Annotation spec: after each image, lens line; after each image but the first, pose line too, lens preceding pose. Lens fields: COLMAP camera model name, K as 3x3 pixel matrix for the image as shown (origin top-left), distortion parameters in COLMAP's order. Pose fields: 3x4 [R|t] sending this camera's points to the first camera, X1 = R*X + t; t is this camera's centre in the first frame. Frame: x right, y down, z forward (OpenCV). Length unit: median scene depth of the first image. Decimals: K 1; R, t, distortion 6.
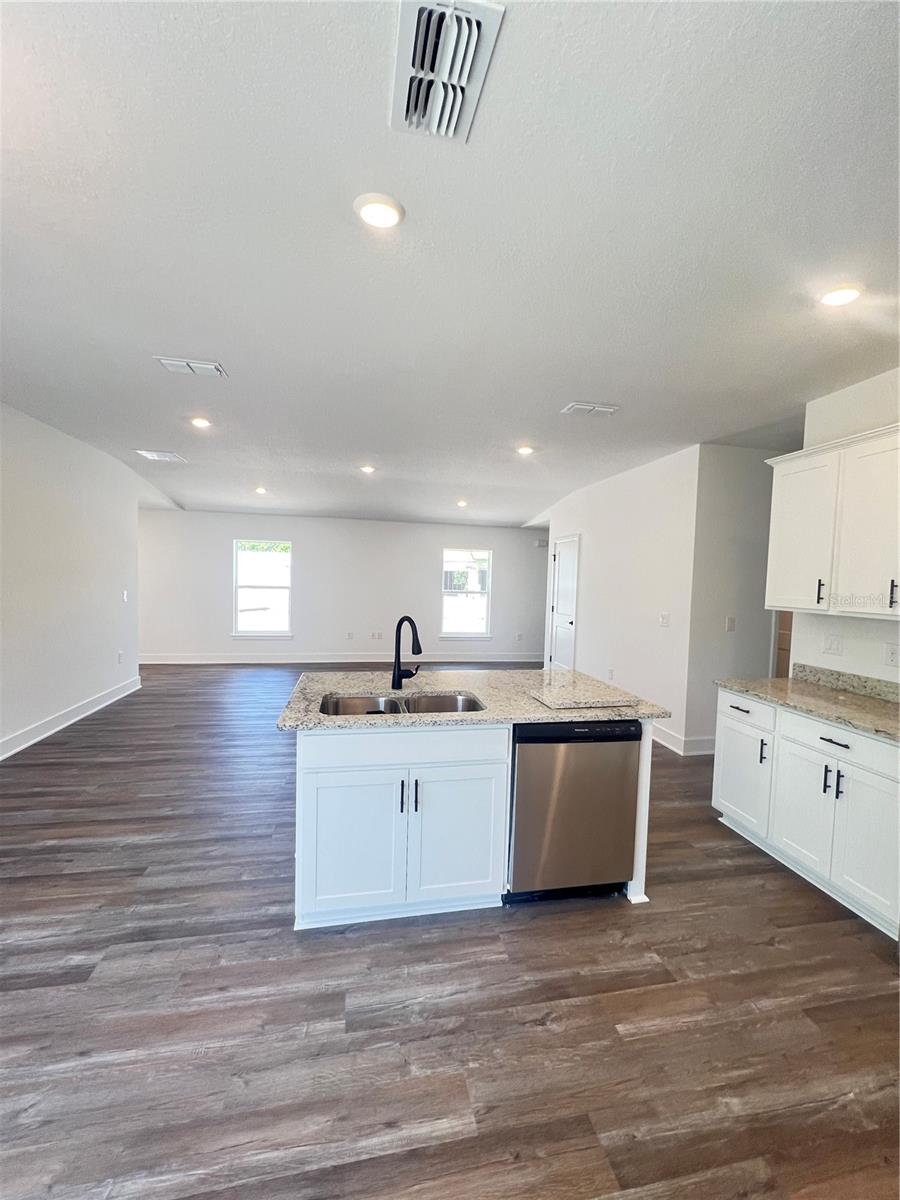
lens RADIAL K [[479.1, 0, 450.0], [0, 479.1, 600.0], [0, 0, 1]] dist [-0.002760, 0.000242]
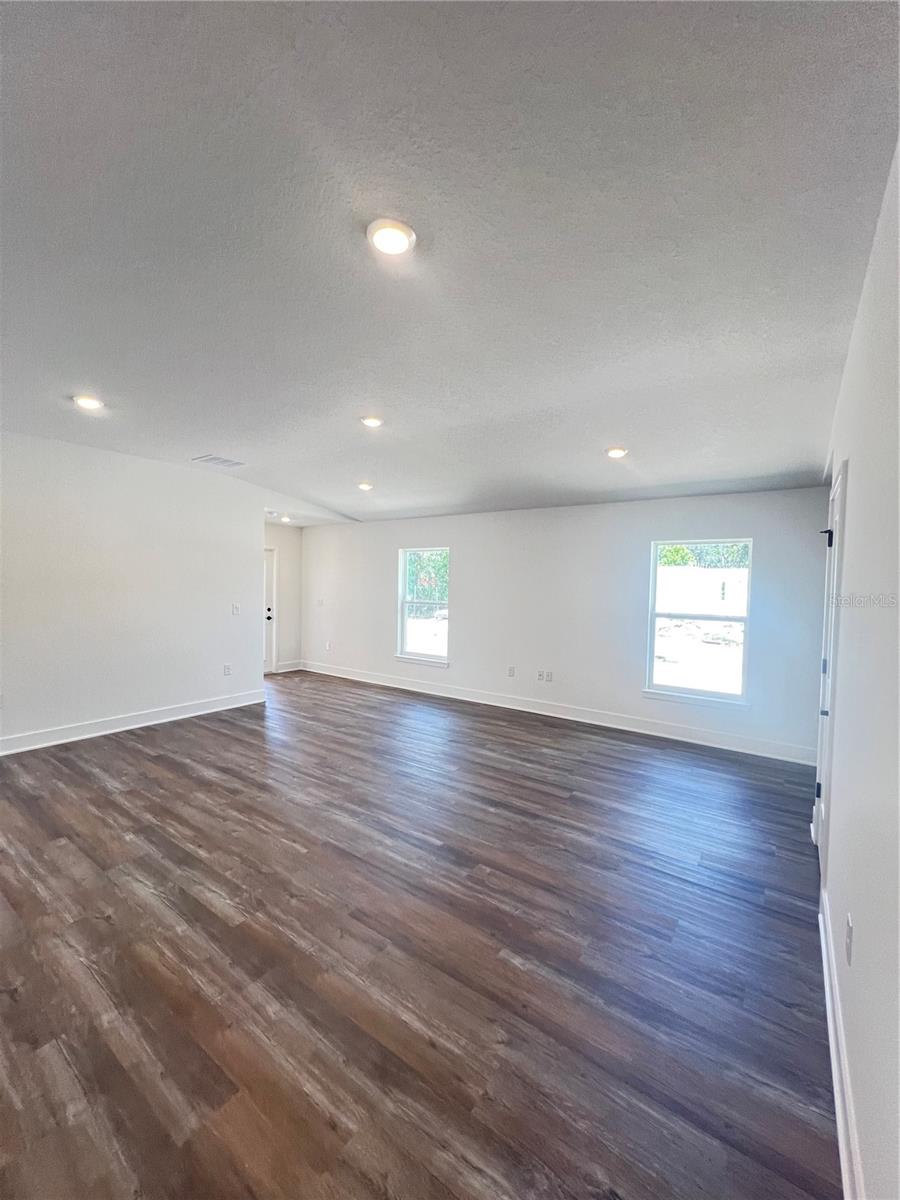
lens RADIAL K [[479.1, 0, 450.0], [0, 479.1, 600.0], [0, 0, 1]] dist [-0.002760, 0.000242]
pose [[0.687038, 0.008884, -0.726567, 0.523886], [-0.035164, 0.999160, -0.021034, -0.032015], [0.725770, 0.040000, 0.686774, 0.901128]]
